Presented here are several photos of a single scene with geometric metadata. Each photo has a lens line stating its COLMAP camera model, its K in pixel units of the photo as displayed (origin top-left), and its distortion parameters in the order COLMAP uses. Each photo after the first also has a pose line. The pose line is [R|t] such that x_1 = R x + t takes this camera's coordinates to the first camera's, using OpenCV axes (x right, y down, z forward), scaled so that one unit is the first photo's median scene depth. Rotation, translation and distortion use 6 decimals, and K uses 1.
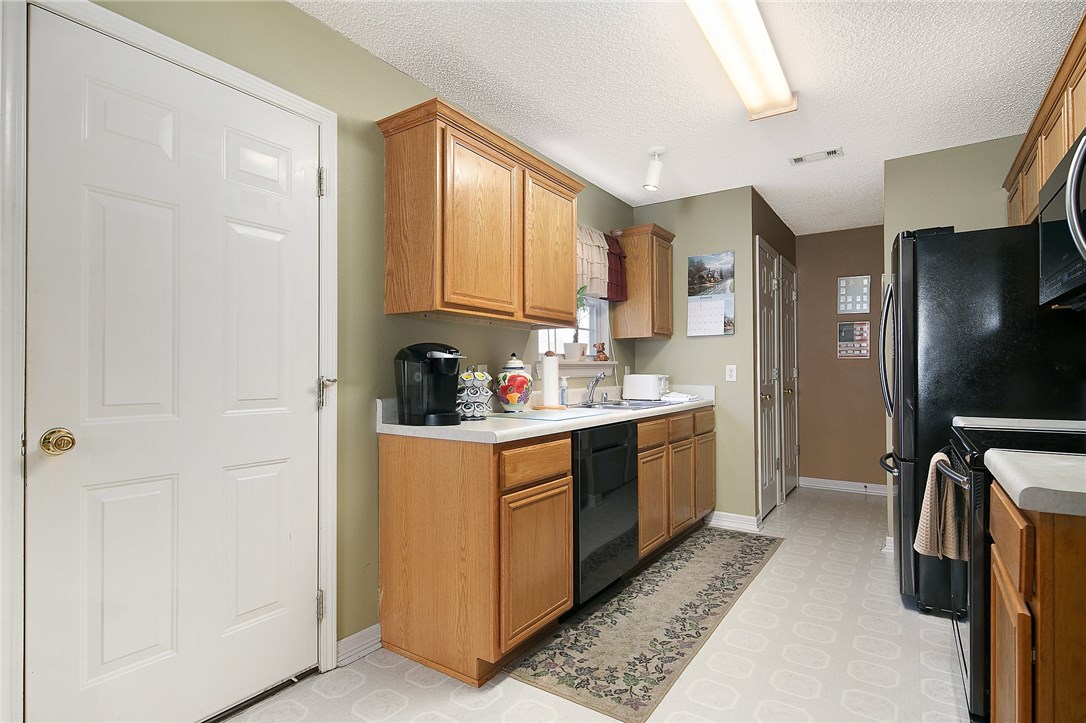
lens RADIAL K [[534.6, 0, 540.4], [0, 534.6, 366.5], [0, 0, 1]] dist [0.004073, 0.000053]
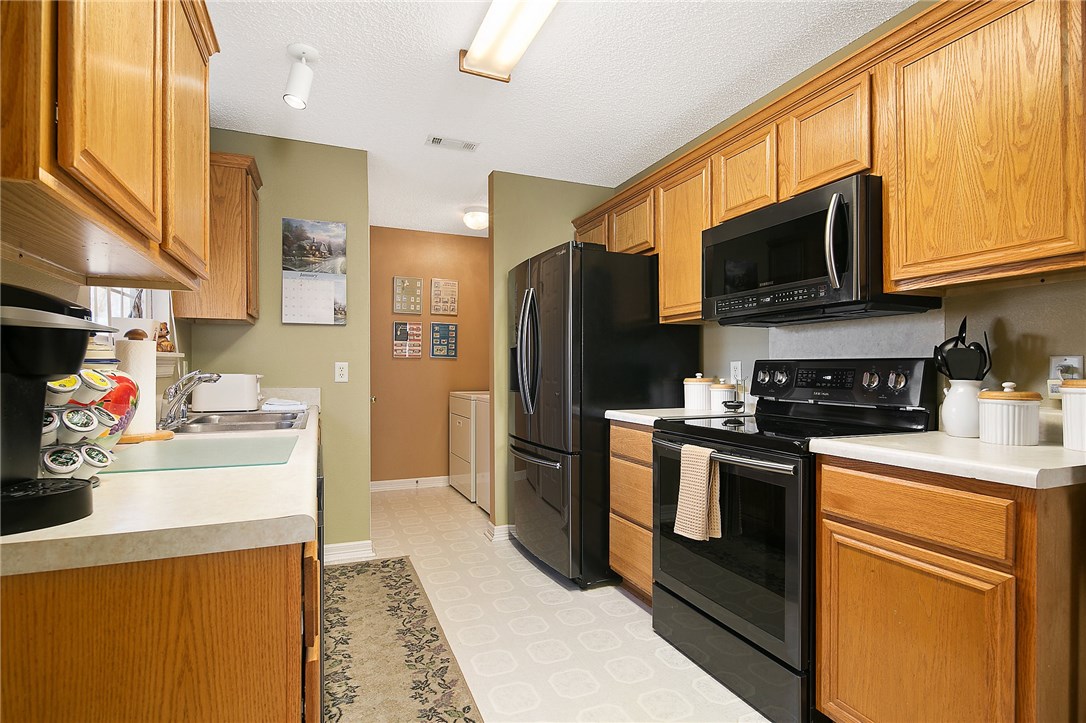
lens RADIAL K [[534.6, 0, 541.0], [0, 534.6, 368.7], [0, 0, 1]] dist [0.004073, 0.000053]
pose [[0.549020, 0.007079, 0.835779, -0.175712], [-0.012625, 0.999920, -0.000176, 0.004108], [-0.835714, -0.010455, 0.549066, 0.322713]]
